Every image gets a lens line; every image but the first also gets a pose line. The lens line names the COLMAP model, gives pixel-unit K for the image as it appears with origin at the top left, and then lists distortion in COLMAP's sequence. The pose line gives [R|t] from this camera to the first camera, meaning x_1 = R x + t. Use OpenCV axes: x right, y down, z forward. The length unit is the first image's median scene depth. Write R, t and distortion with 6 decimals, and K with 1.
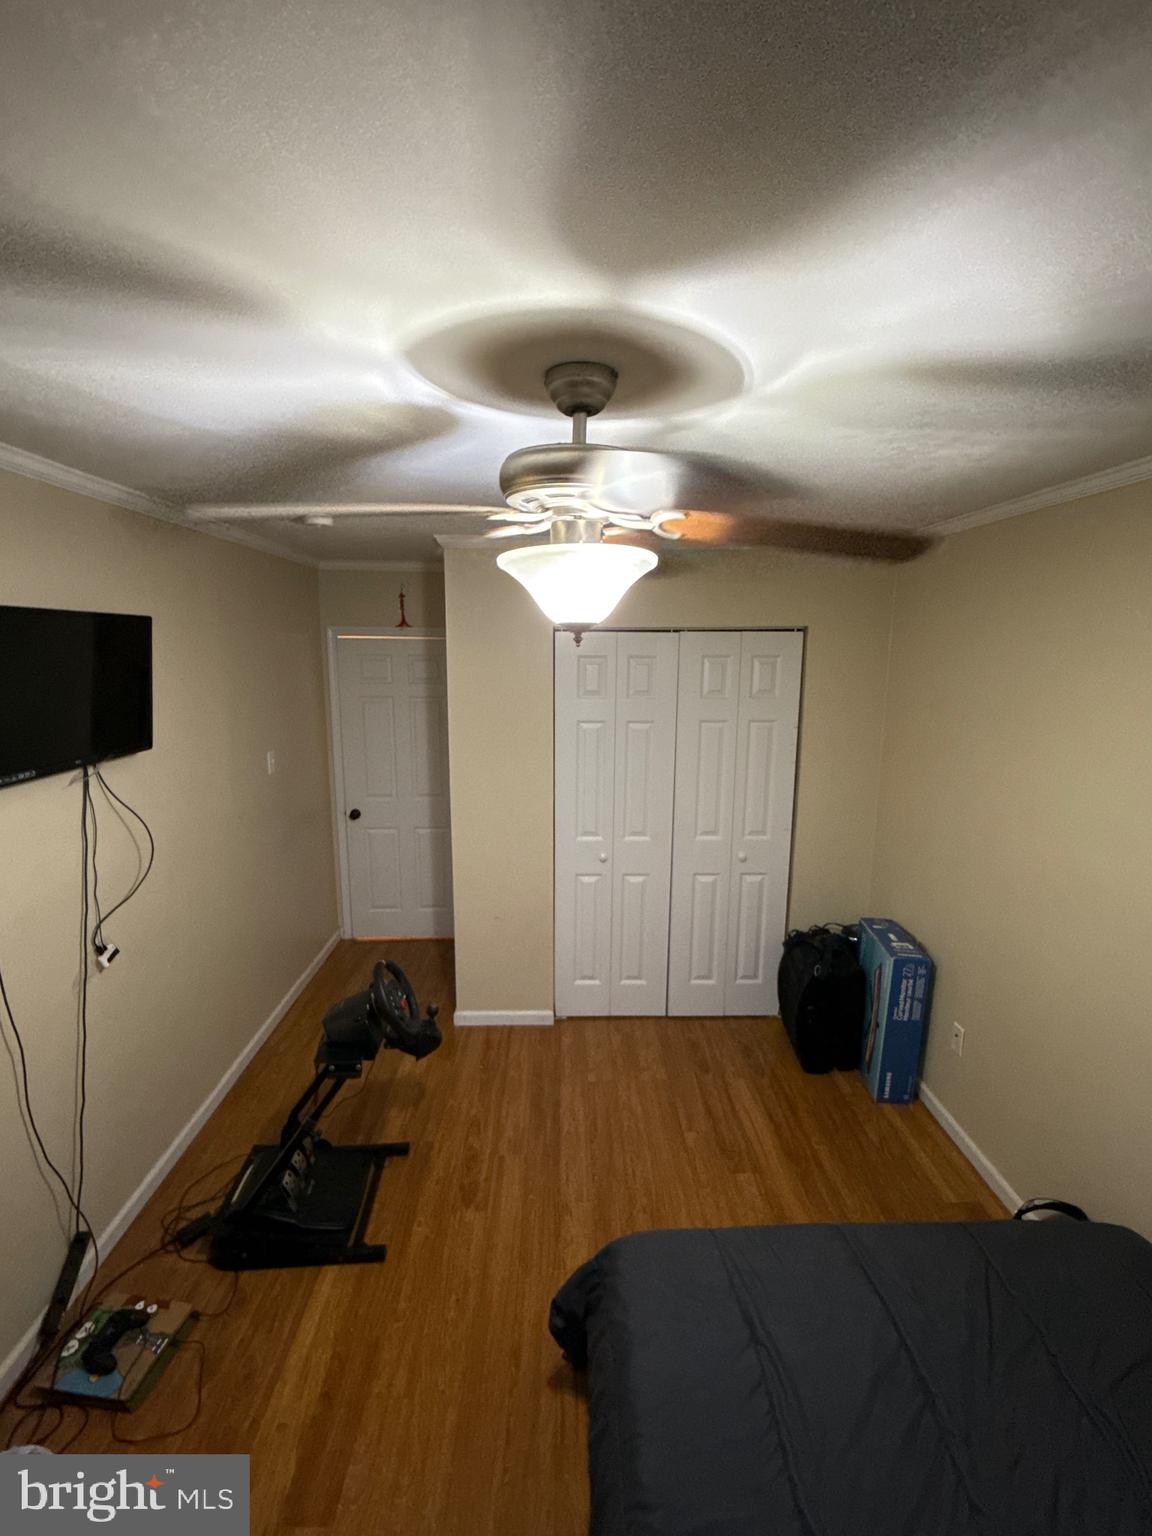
lens RADIAL K [[679.5, 0, 567.9], [0, 679.5, 770.0], [0, 0, 1]] dist [-0.000898, 0.000886]
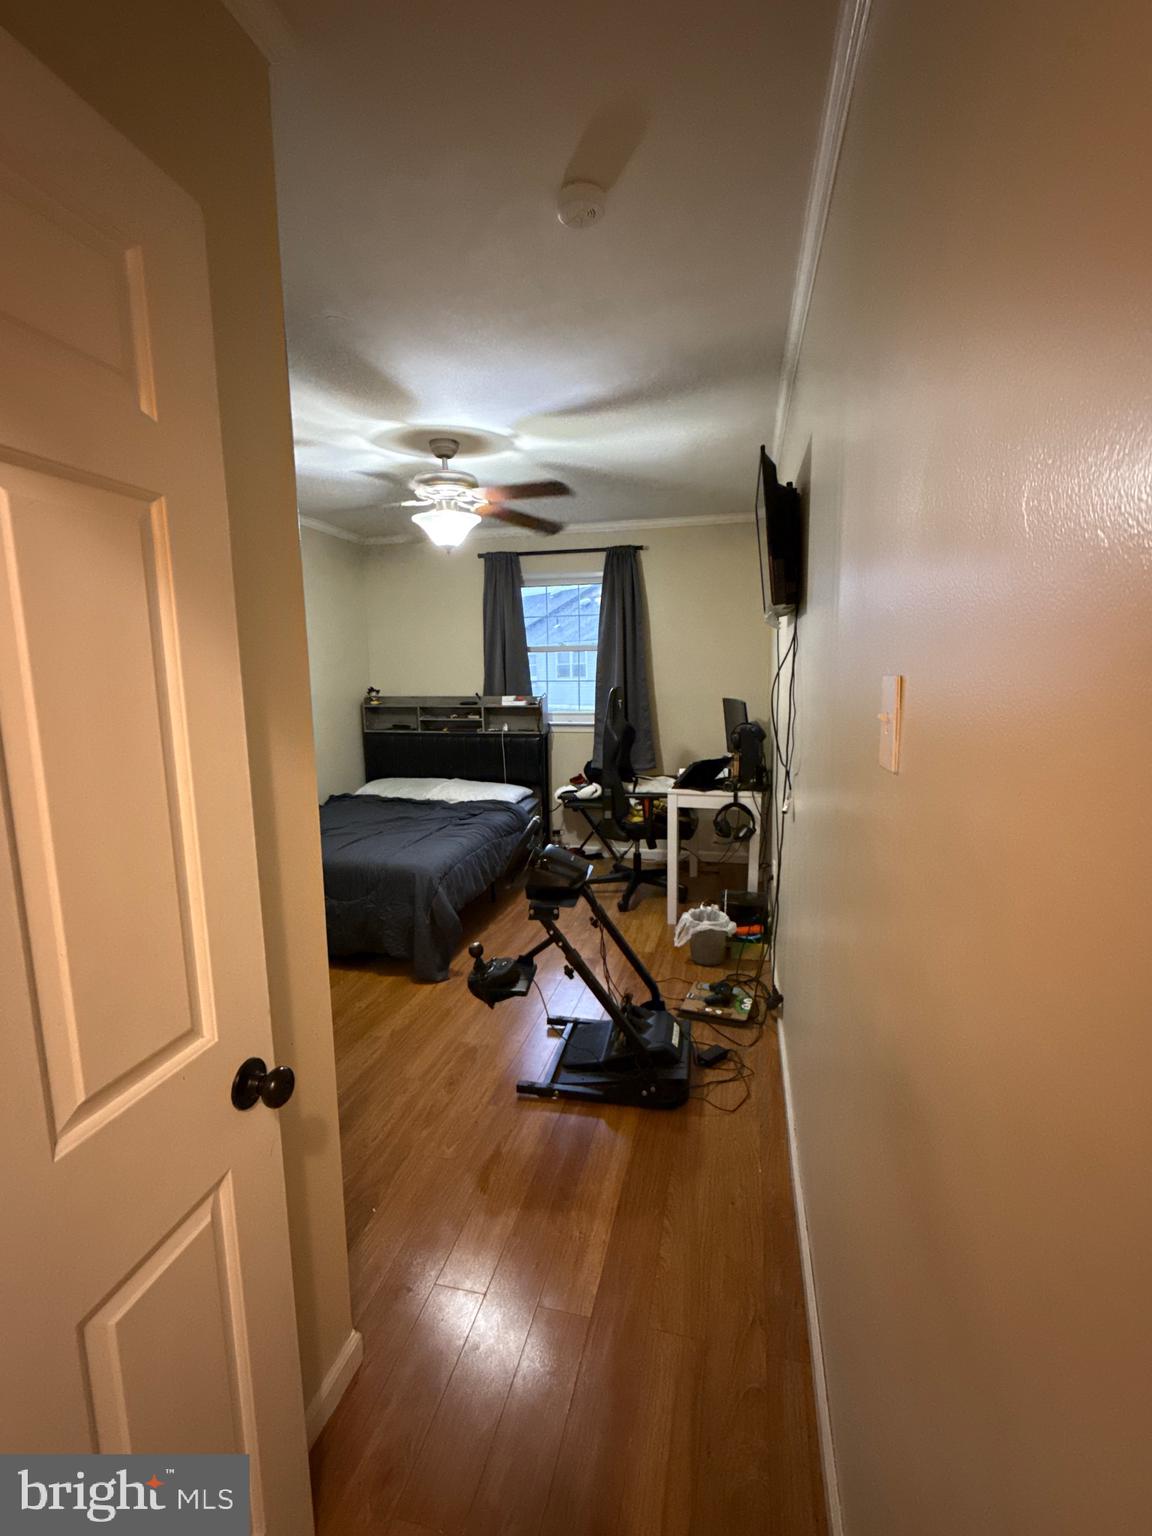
lens RADIAL K [[679.5, 0, 567.9], [0, 679.5, 770.0], [0, 0, 1]] dist [-0.000898, 0.000886]
pose [[-0.966693, -0.030924, 0.254064, -0.655554], [0.052317, 0.947838, 0.314431, -0.126291], [-0.250535, 0.317250, -0.914650, 2.146030]]
